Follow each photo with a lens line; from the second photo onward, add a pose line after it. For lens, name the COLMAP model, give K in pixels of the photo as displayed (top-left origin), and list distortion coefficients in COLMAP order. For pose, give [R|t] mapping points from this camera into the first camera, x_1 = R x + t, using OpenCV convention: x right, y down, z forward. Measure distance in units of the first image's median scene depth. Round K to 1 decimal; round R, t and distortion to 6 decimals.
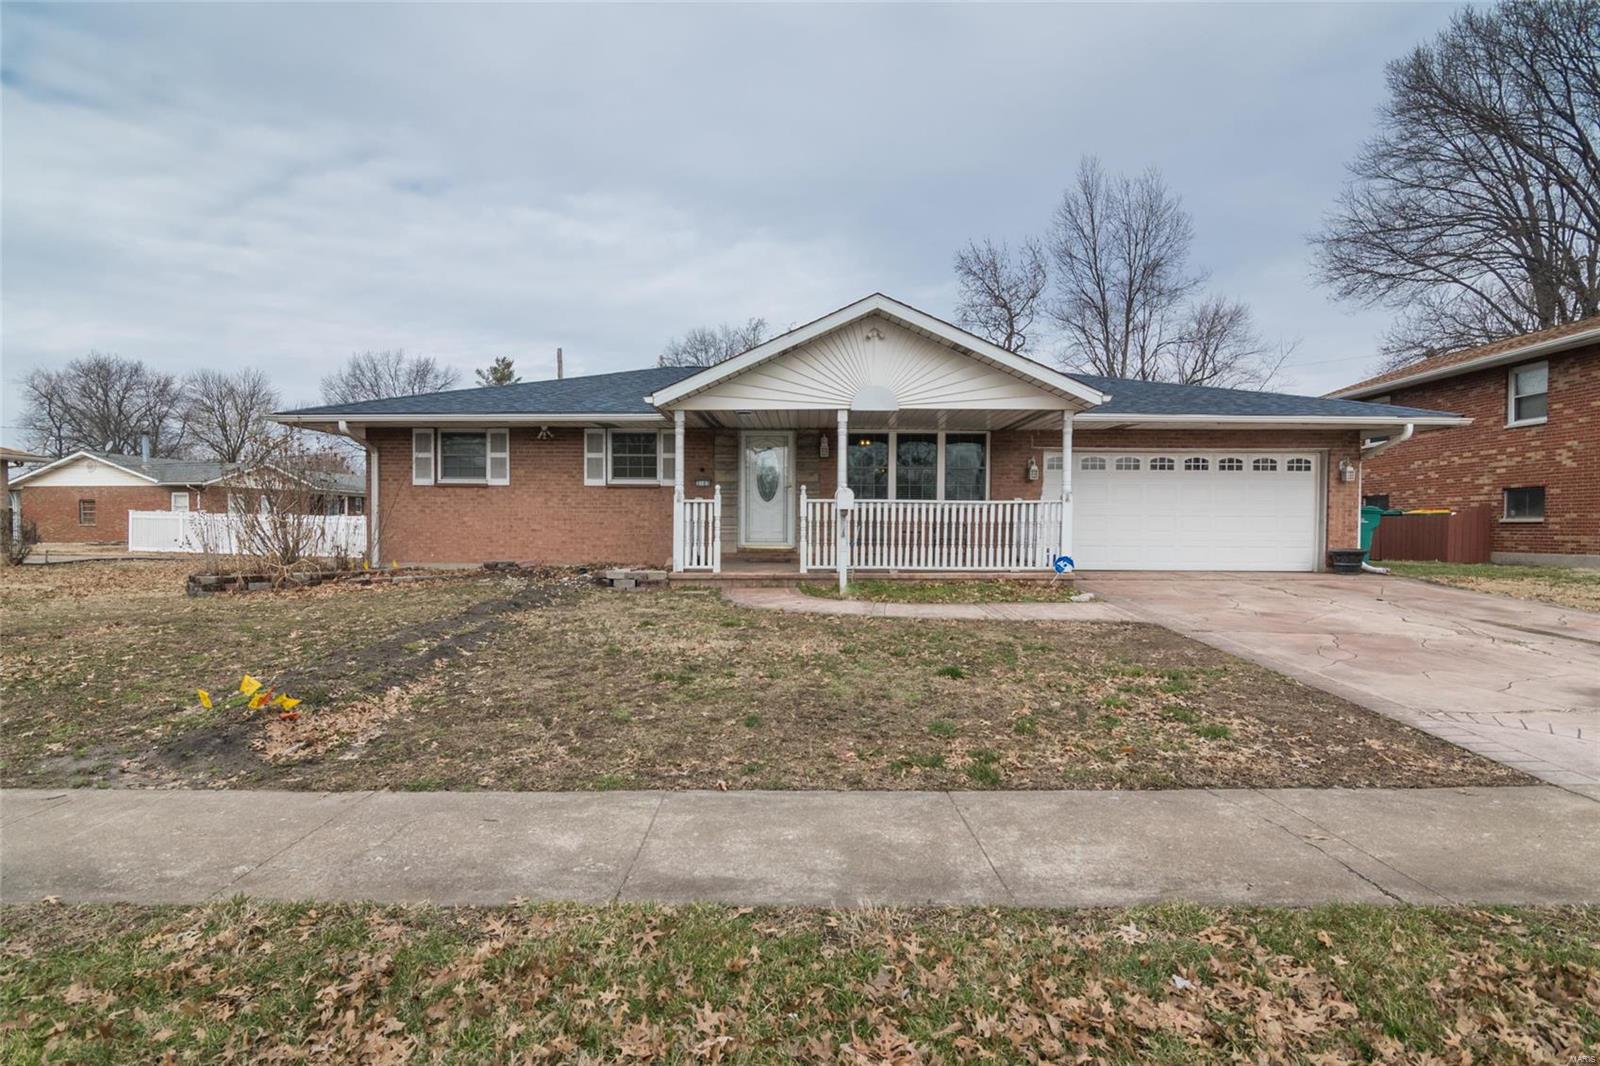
lens RADIAL K [[774.9, 0, 799.1], [0, 774.9, 539.3], [0, 0, 1]] dist [-0.012572, 0.000340]
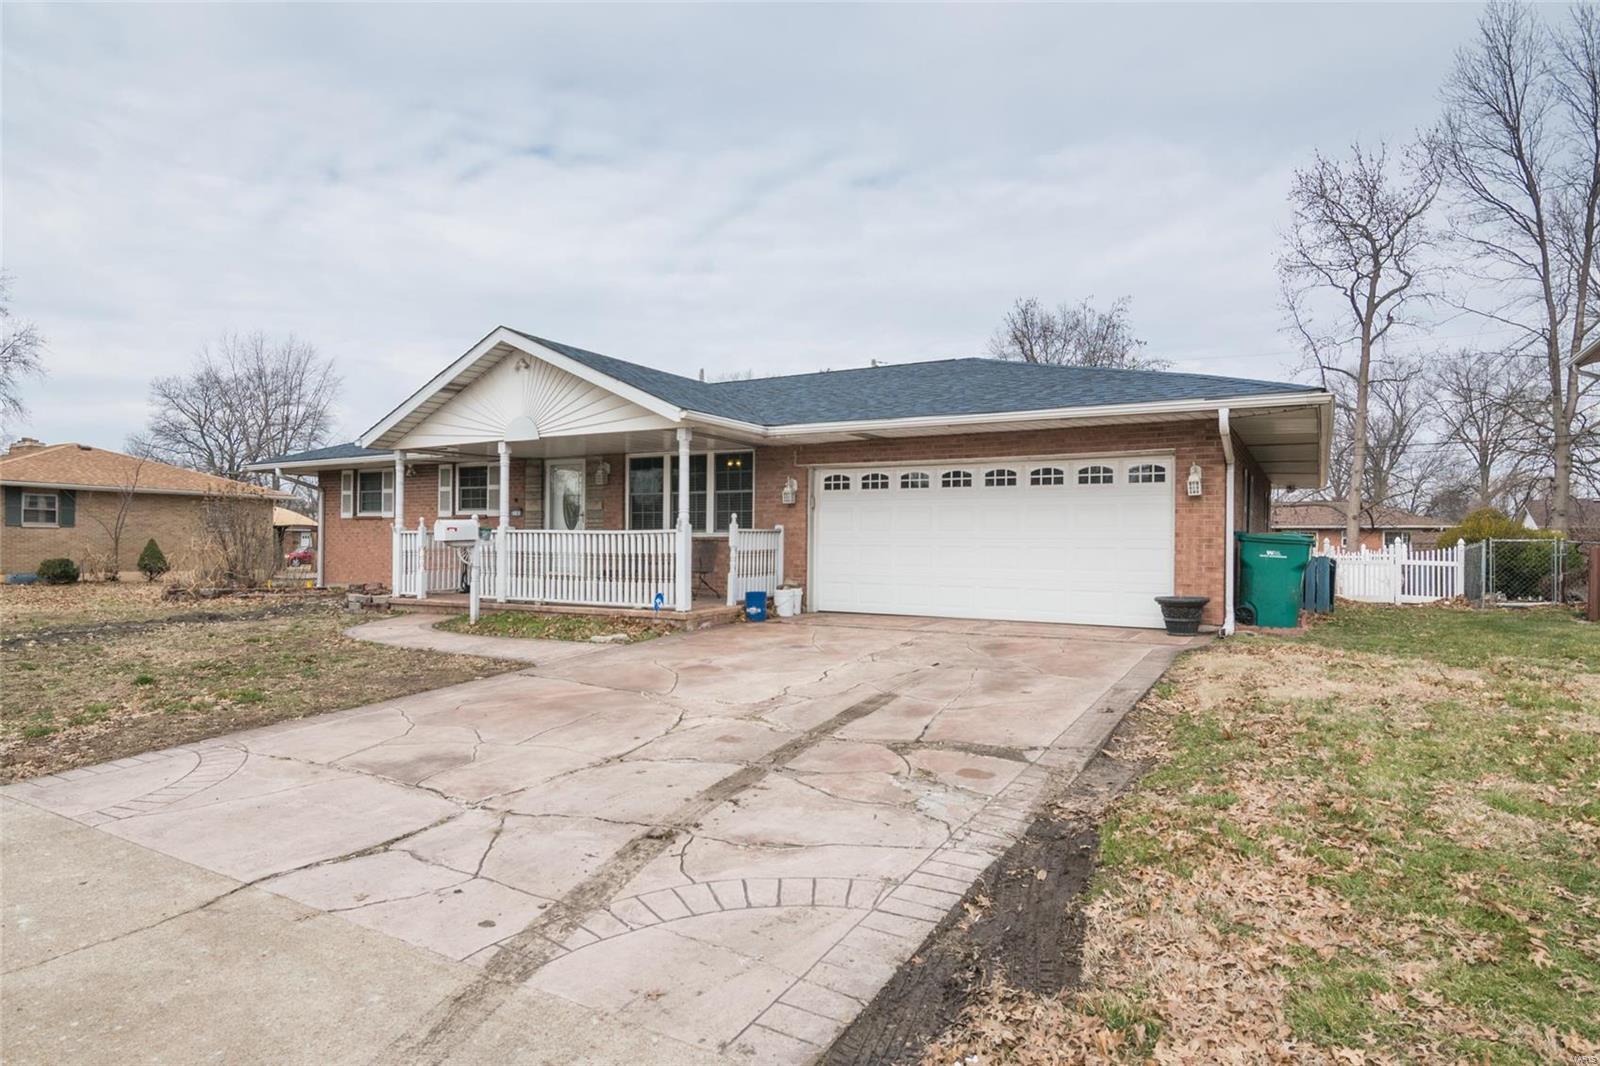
lens RADIAL K [[963.6, 0, 799.1], [0, 963.6, 529.9], [0, 0, 1]] dist [-0.001868, -0.000174]
pose [[0.858589, -0.005811, -0.512632, 0.847325], [-0.017103, 0.999054, -0.039970, -0.006324], [0.512379, 0.043086, 0.857678, 0.101885]]
